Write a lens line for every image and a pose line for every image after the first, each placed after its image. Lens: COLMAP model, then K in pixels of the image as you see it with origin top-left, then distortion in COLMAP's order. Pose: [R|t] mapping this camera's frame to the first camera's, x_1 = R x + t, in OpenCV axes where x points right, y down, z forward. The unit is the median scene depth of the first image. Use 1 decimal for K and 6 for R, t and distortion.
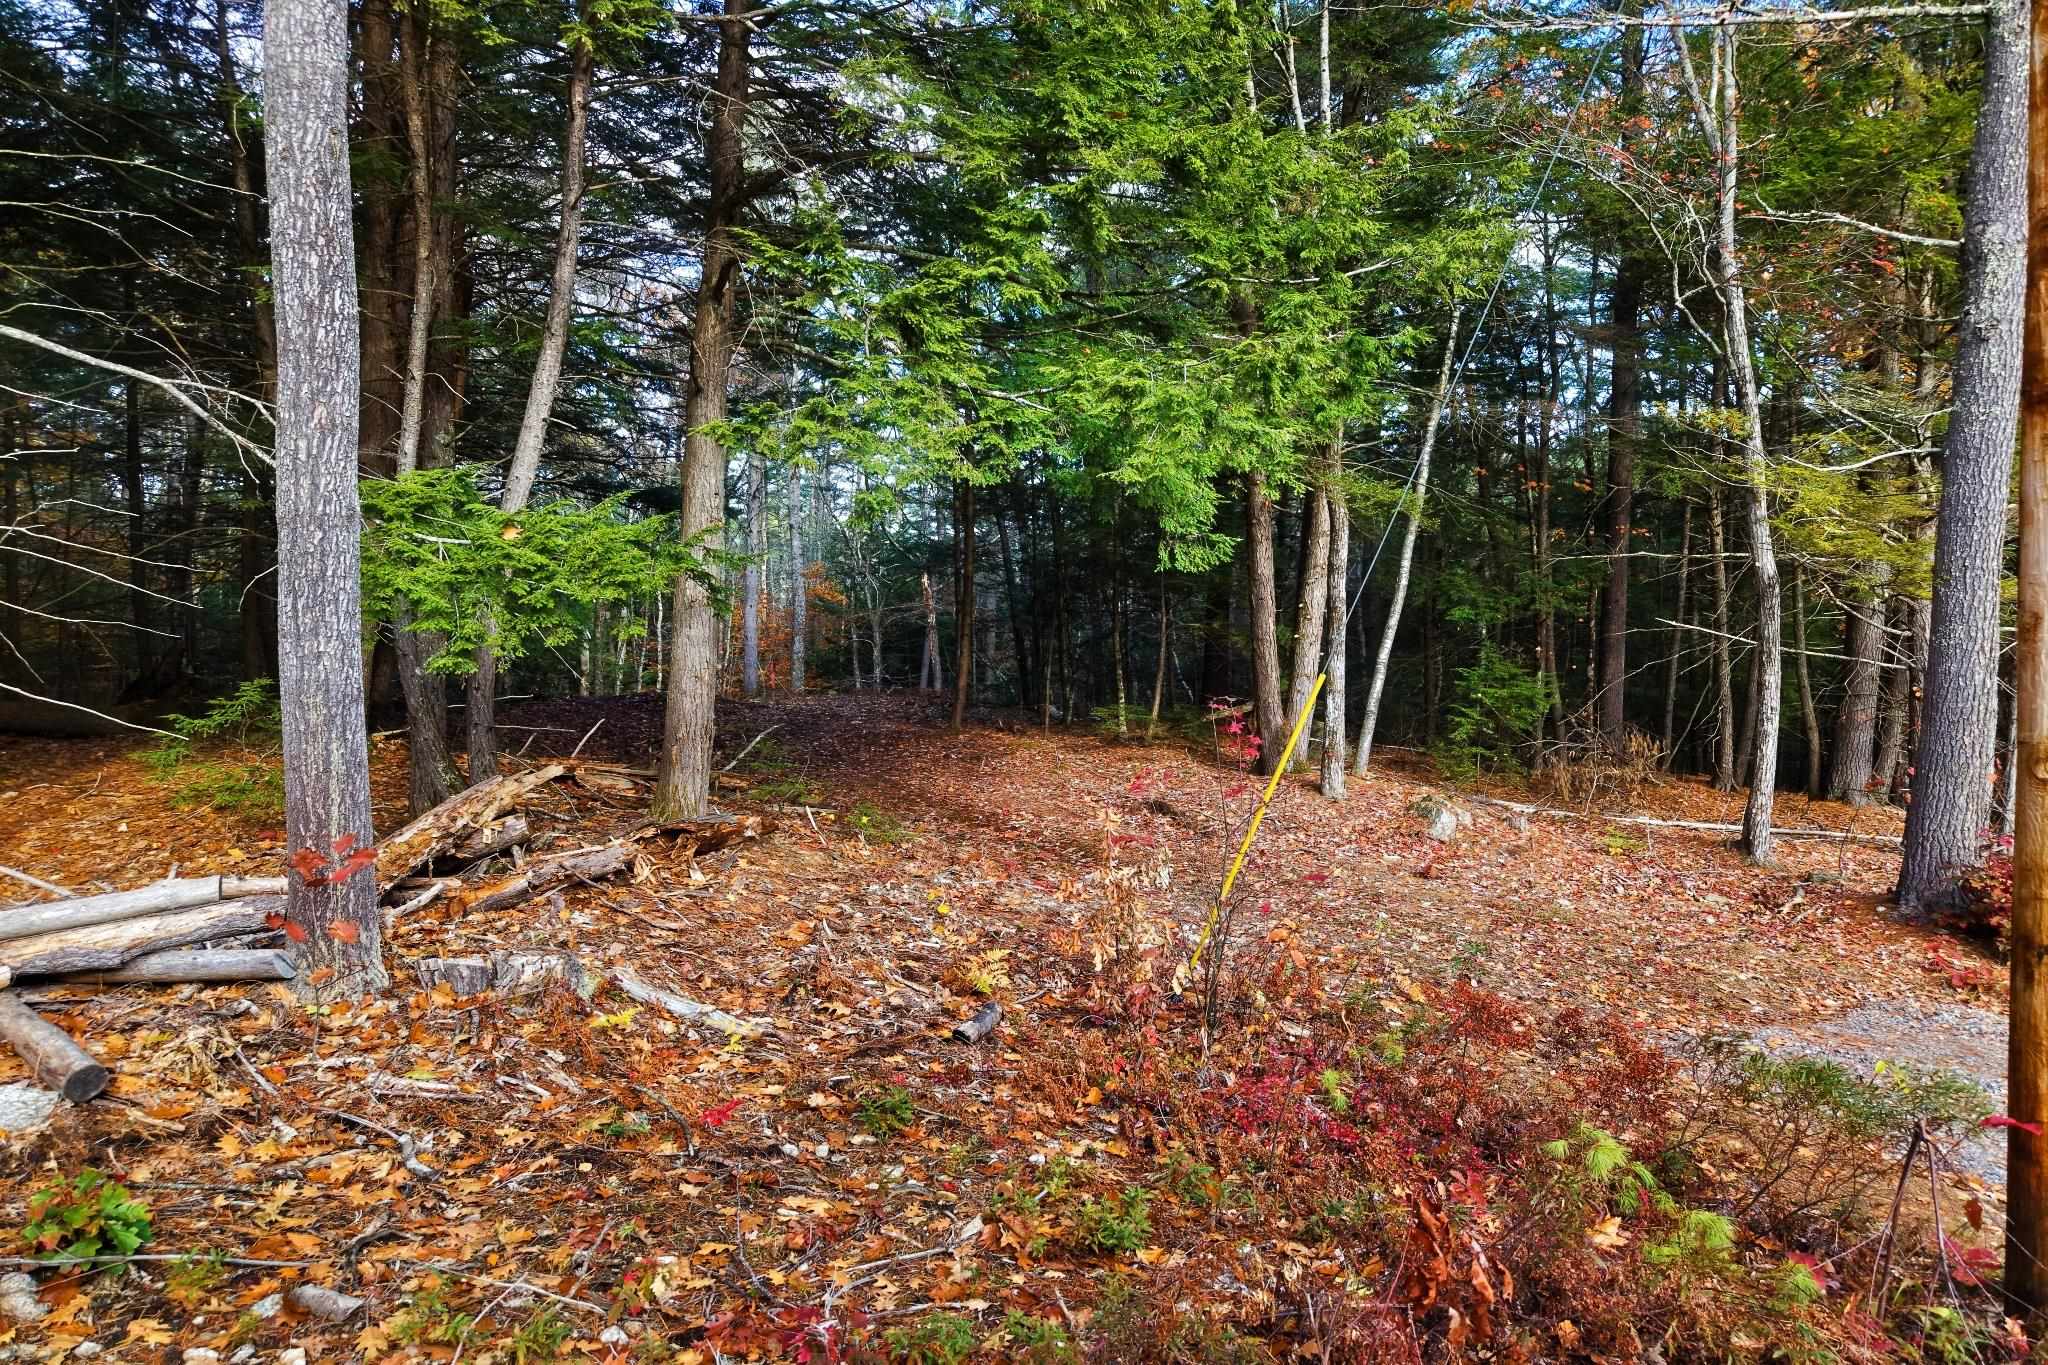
lens RADIAL K [[1363.8, 0, 1025.3], [0, 1363.8, 684.2], [0, 0, 1]] dist [0.022828, -0.007323]
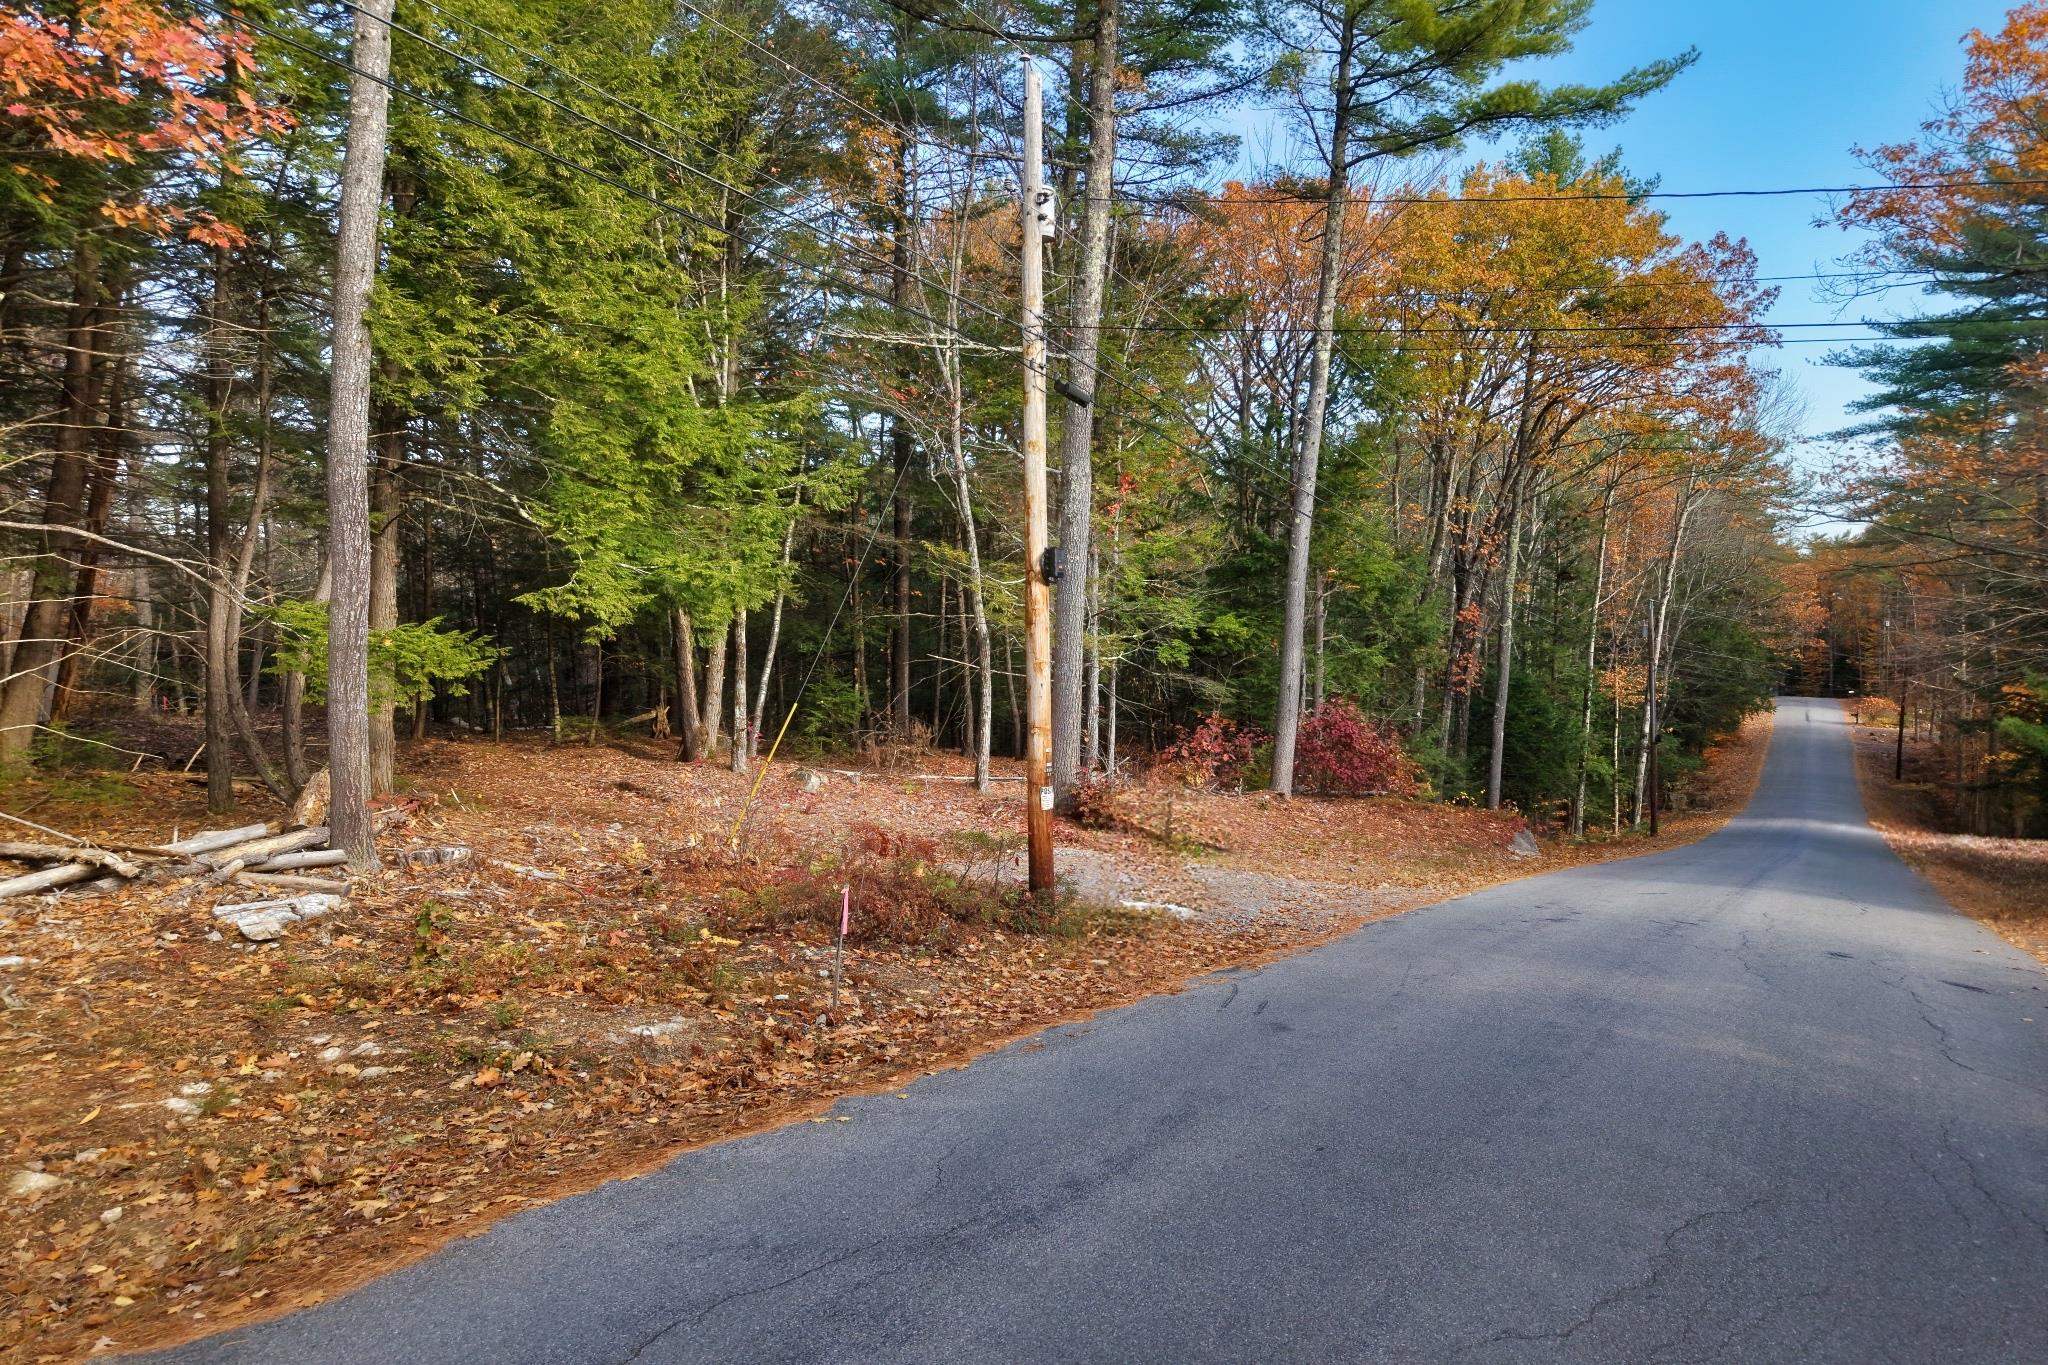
lens RADIAL K [[1363.8, 0, 1022.0], [0, 1363.8, 680.3], [0, 0, 1]] dist [0.022828, -0.007323]
pose [[0.877479, -0.021384, 0.479138, -0.213468], [0.022294, 0.999744, 0.003791, -0.018333], [-0.479097, 0.007355, 0.877731, -0.465765]]
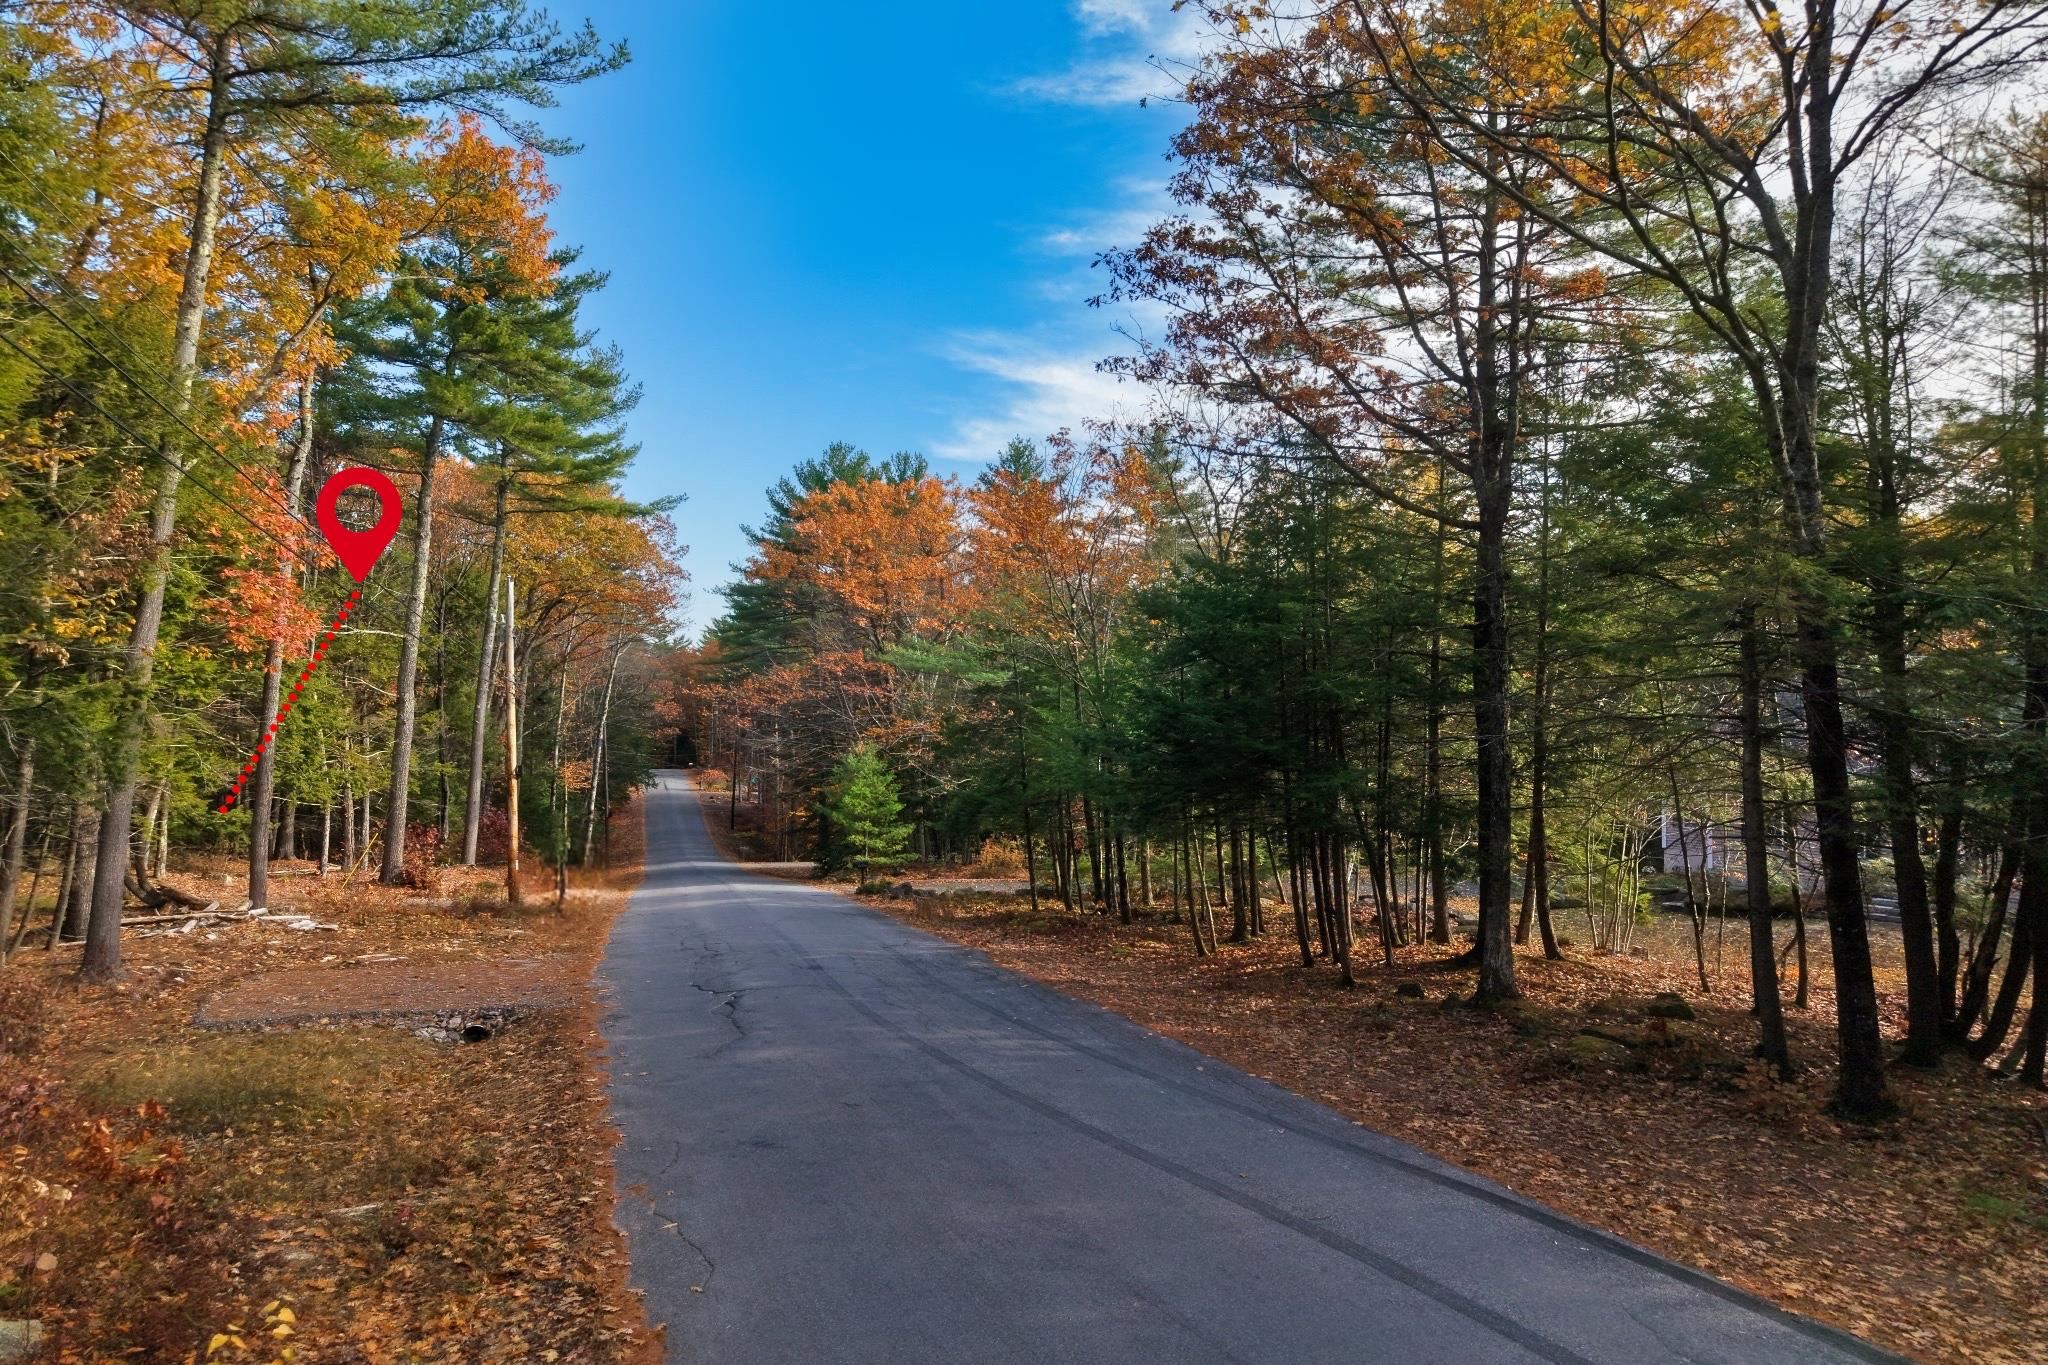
lens RADIAL K [[1363.8, 0, 1023.3], [0, 1363.8, 686.3], [0, 0, 1]] dist [0.022828, -0.007323]
pose [[0.267083, 0.001972, 0.963672, -1.784859], [0.044209, 0.998920, -0.014296, -0.165795], [-0.962659, 0.046421, 0.266707, -1.130646]]
